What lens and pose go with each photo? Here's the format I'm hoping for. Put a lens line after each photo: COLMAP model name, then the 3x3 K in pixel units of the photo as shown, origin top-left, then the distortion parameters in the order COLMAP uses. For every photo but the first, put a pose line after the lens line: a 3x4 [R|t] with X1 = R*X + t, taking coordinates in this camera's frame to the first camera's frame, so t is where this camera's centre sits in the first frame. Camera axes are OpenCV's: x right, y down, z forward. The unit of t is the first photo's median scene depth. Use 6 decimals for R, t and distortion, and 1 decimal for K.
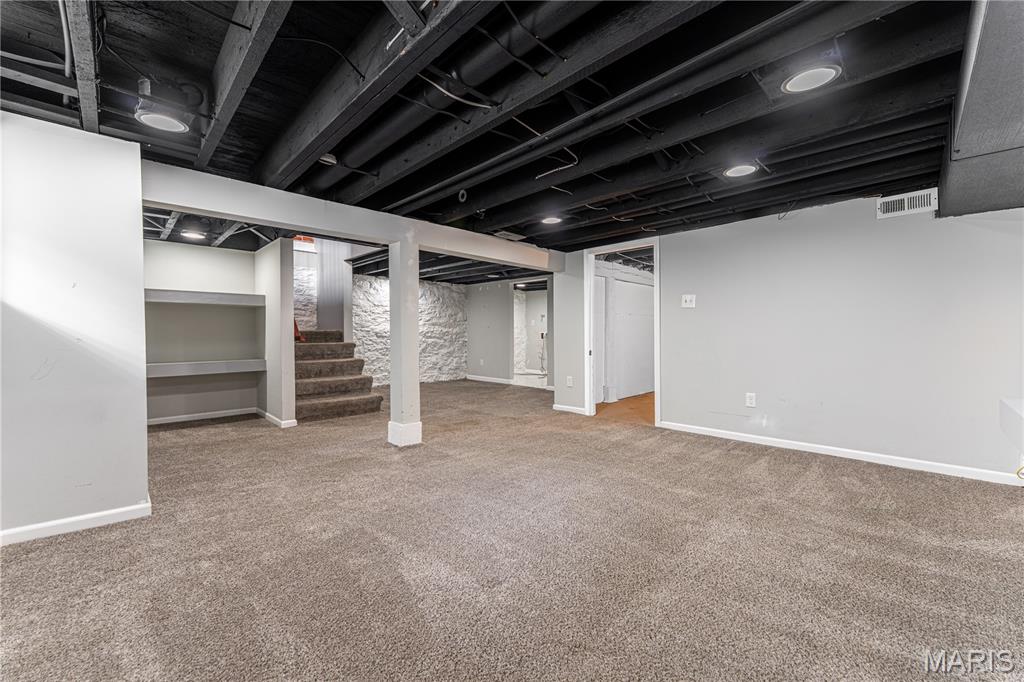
lens RADIAL K [[406.1, 0, 513.0], [0, 406.1, 337.7], [0, 0, 1]] dist [-0.001207, -0.000411]
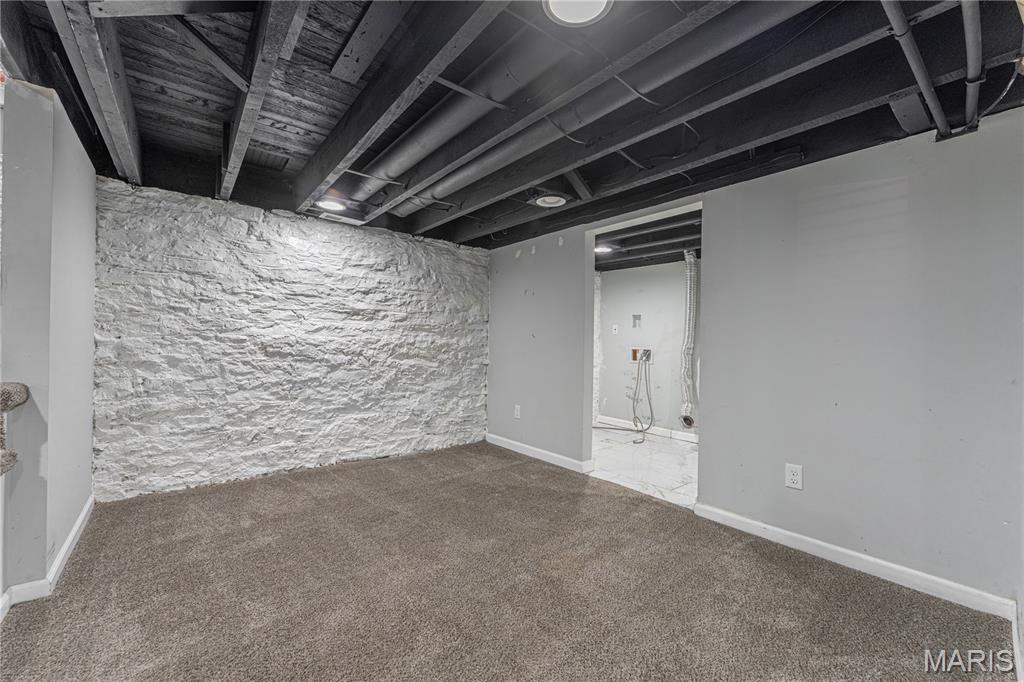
lens RADIAL K [[406.1, 0, 512.2], [0, 406.1, 341.0], [0, 0, 1]] dist [-0.001207, -0.000411]
pose [[0.995050, 0.015575, -0.098152, -0.039459], [-0.017471, 0.999676, -0.018485, -0.011545], [0.097832, 0.020108, 0.995000, 0.547904]]
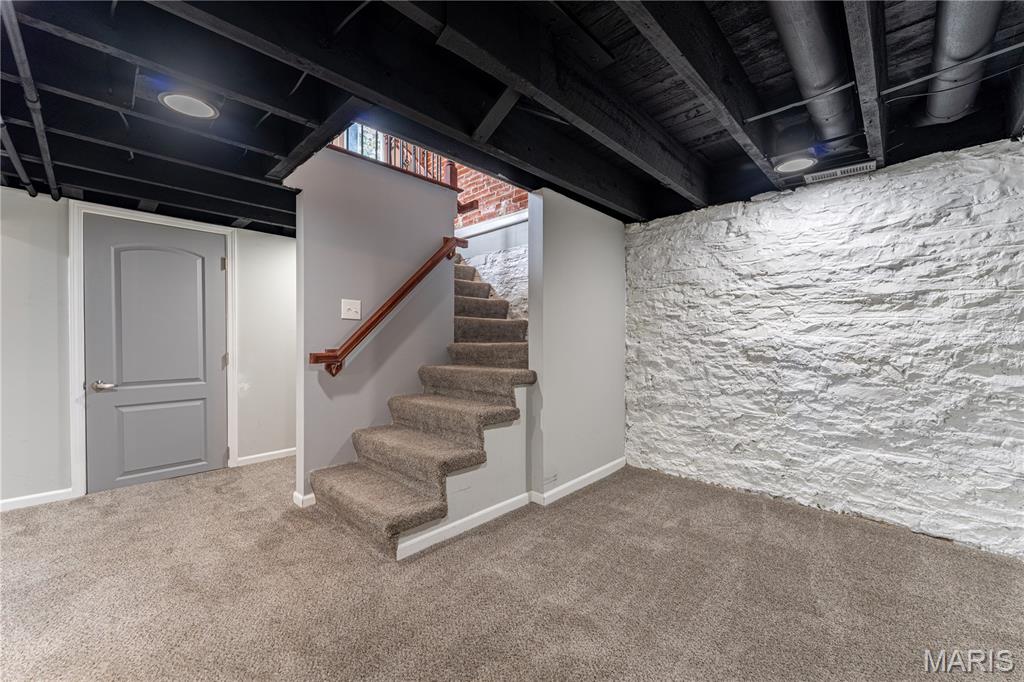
lens RADIAL K [[406.1, 0, 513.2], [0, 406.1, 341.7], [0, 0, 1]] dist [-0.001207, -0.000411]
pose [[0.027945, 0.000130, -0.999609, 0.032447], [-0.010986, 0.999940, -0.000177, -0.014050], [0.999549, 0.010987, 0.027945, 0.690698]]
